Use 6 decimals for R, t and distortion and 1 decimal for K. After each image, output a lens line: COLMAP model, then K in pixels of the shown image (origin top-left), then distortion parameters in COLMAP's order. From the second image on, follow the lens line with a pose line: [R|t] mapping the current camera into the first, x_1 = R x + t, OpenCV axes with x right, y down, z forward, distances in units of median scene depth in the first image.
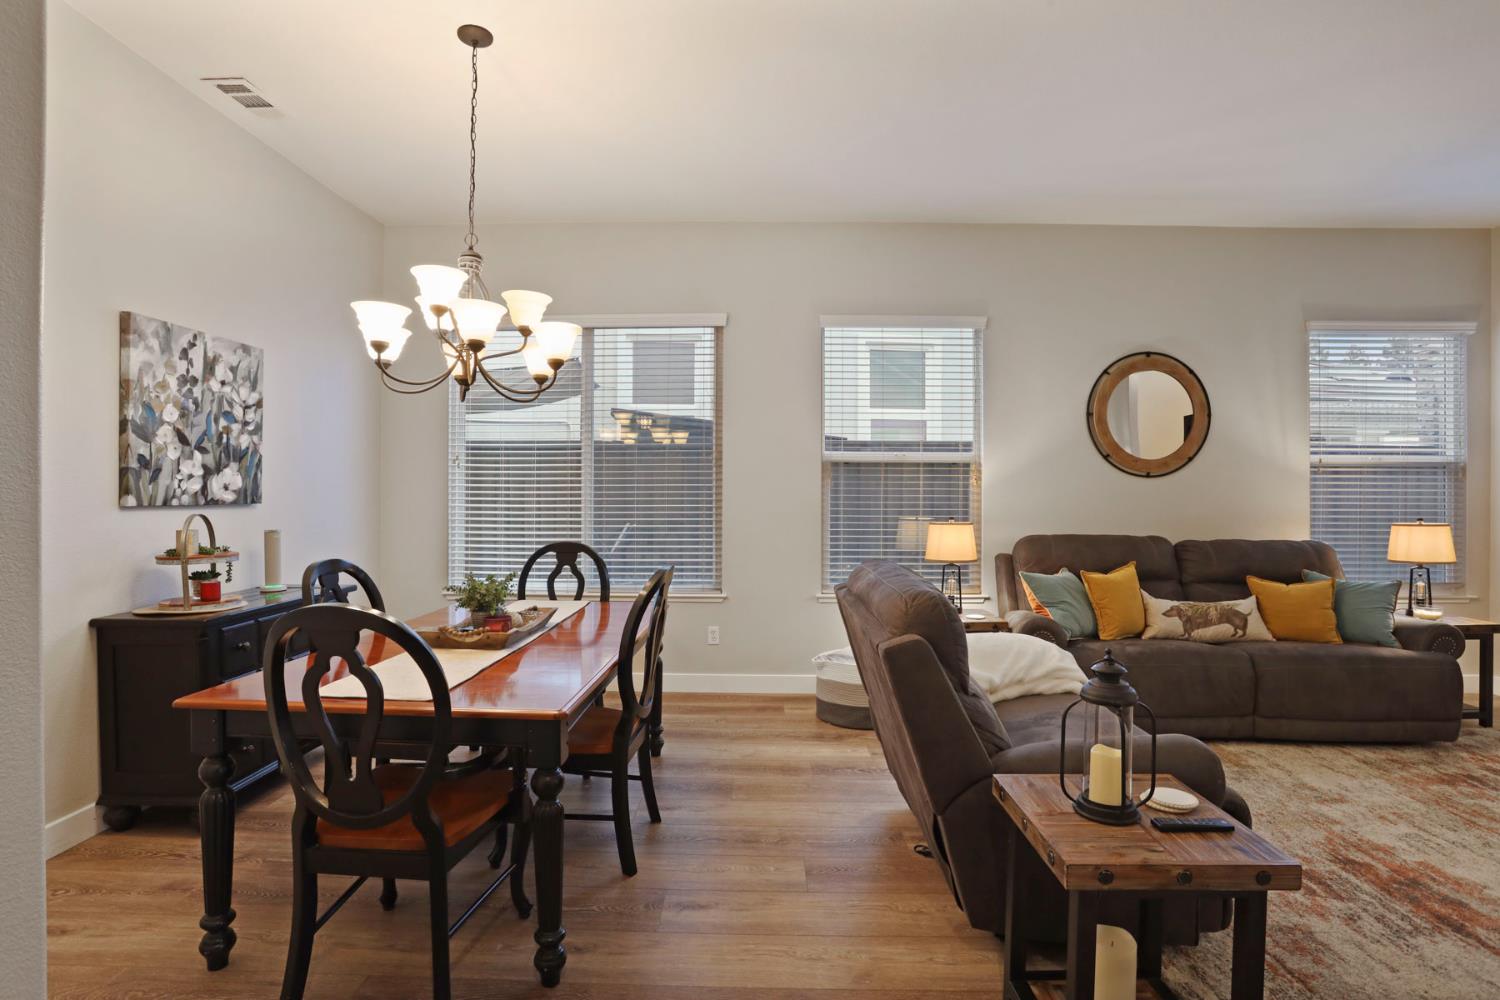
lens RADIAL K [[745.4, 0, 734.1], [0, 745.4, 489.6], [0, 0, 1]] dist [-0.058253, 0.020392]
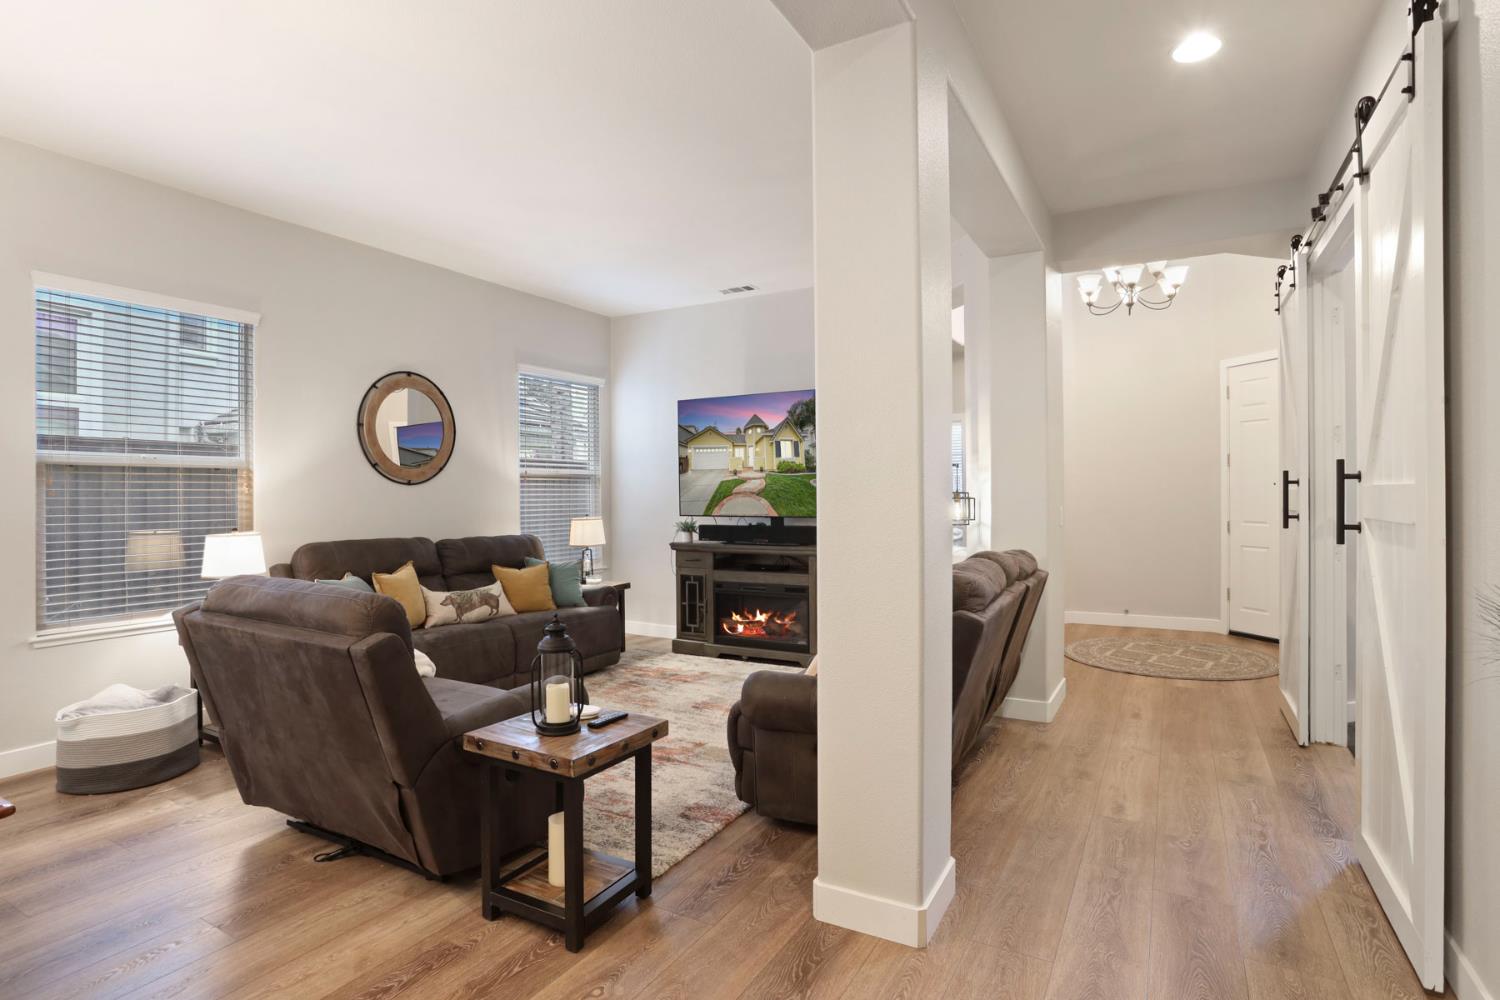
lens RADIAL K [[777.6, 0, 744.9], [0, 777.6, 488.7], [0, 0, 1]] dist [-0.037355, 0.010194]
pose [[0.479896, -0.001568, 0.877324, -0.253472], [0.008717, 0.999958, -0.002981, -0.003693], [-0.877282, 0.009078, 0.479889, -0.009142]]
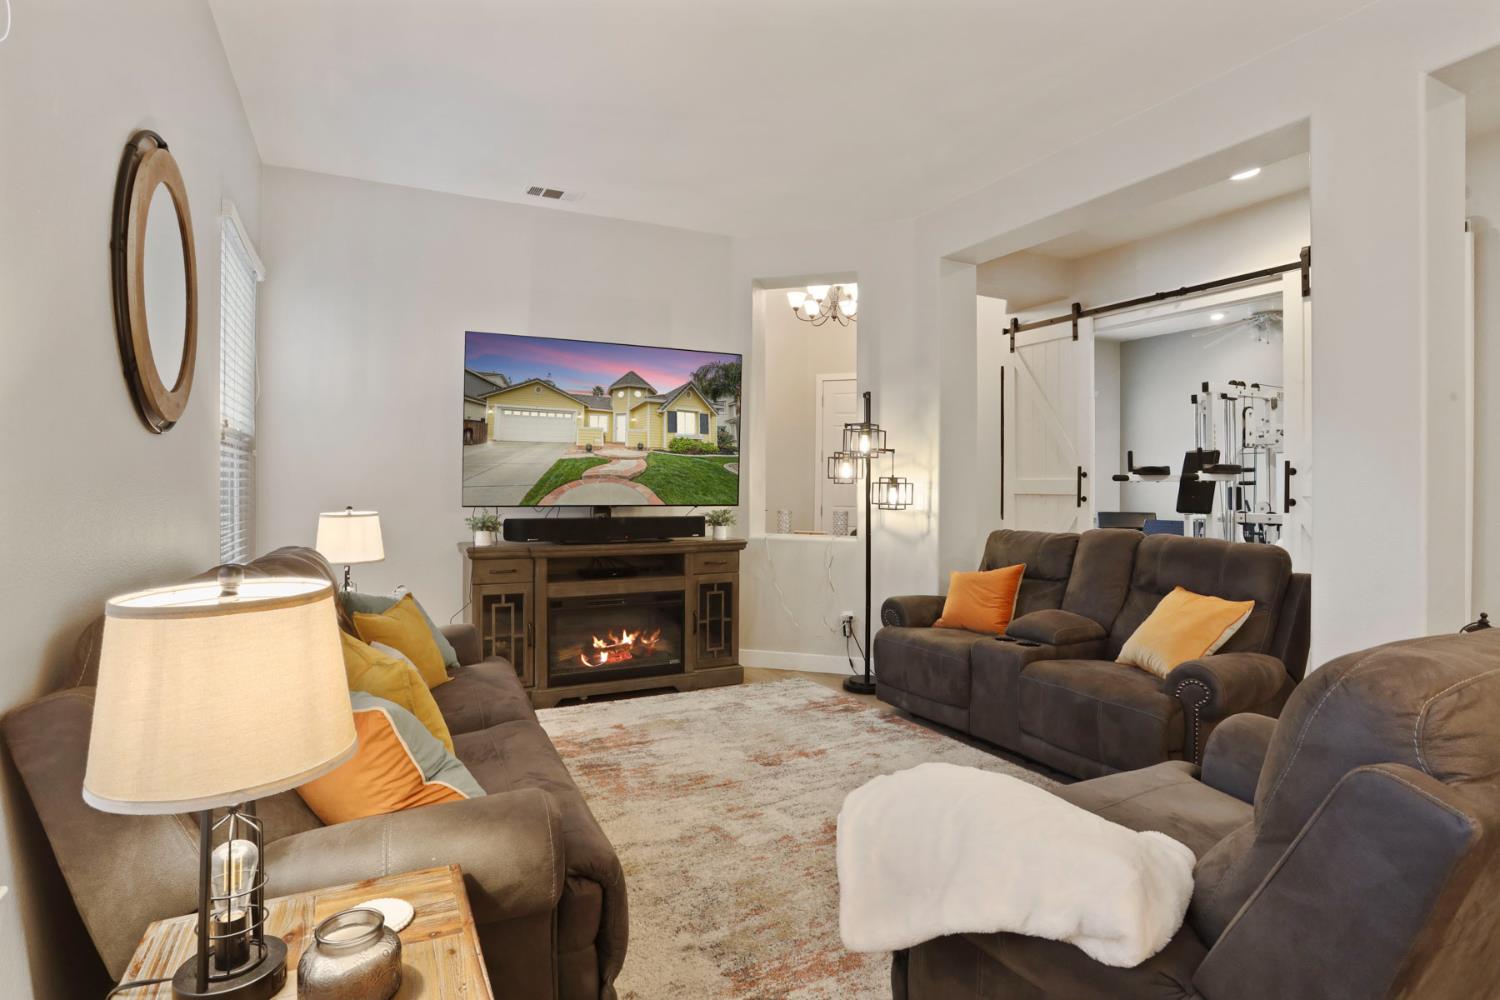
lens RADIAL K [[745.4, 0, 779.5], [0, 745.4, 494.1], [0, 0, 1]] dist [-0.058253, 0.020392]
pose [[-0.464130, -0.018012, 0.885584, 0.016572], [-0.006249, 0.999835, 0.017061, 0.008038], [-0.885745, 0.002384, -0.464166, 1.020912]]
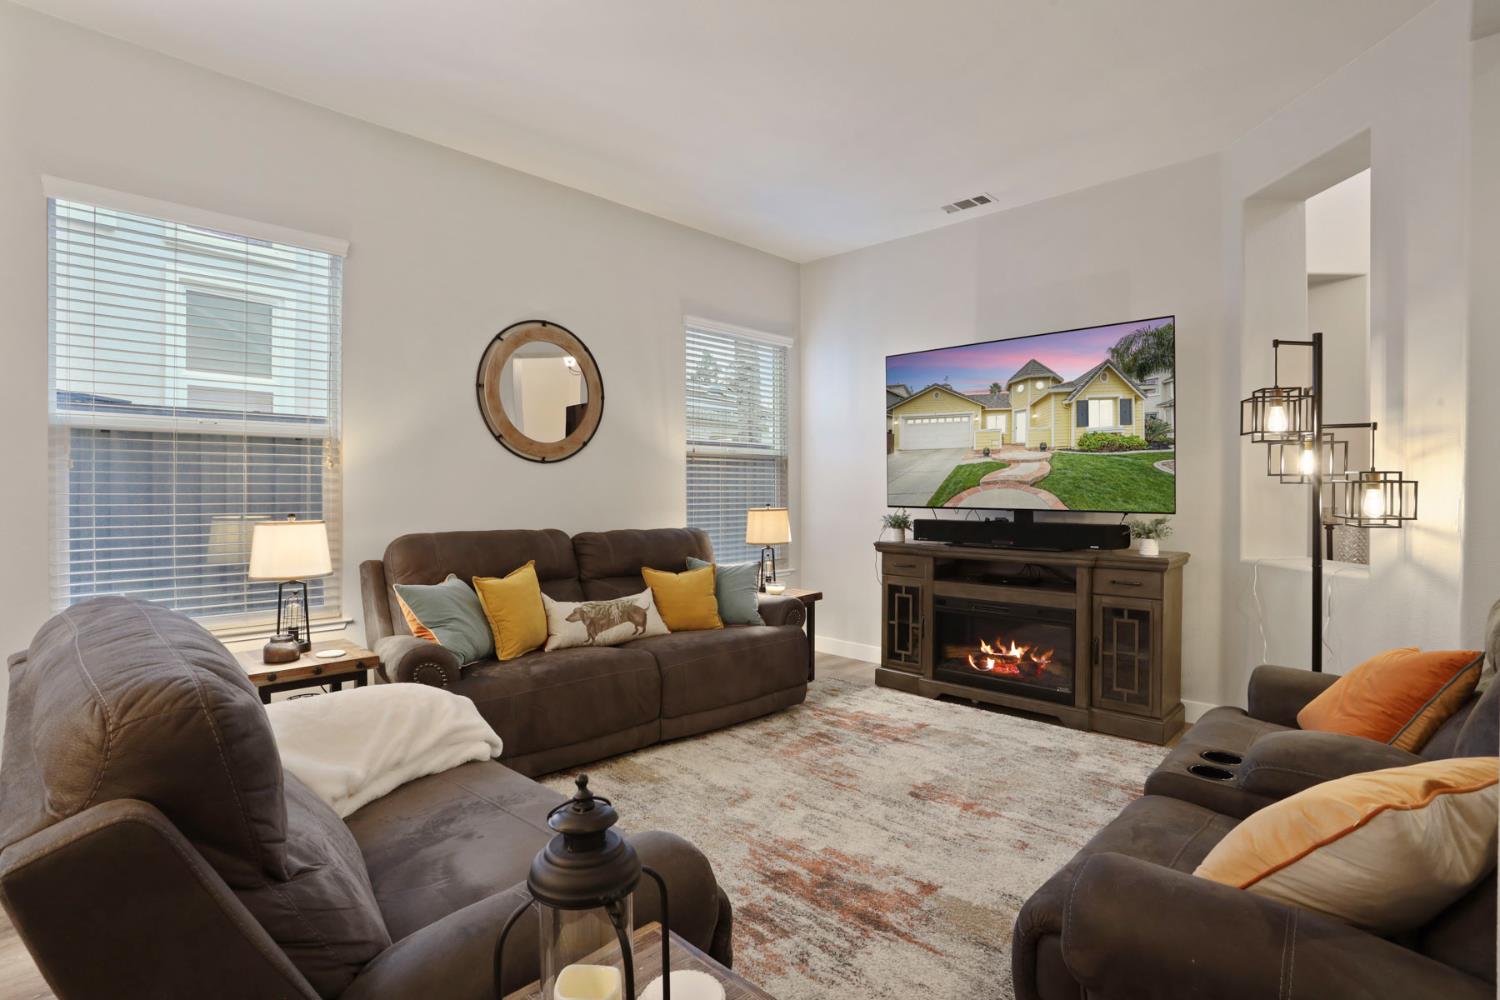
lens RADIAL K [[745.4, 0, 740.9], [0, 745.4, 497.3], [0, 0, 1]] dist [-0.058253, 0.020392]
pose [[0.691347, -0.011952, 0.722424, 0.098081], [0.001987, 0.999891, 0.014641, 0.013745], [-0.722520, -0.008686, 0.691295, 0.247040]]
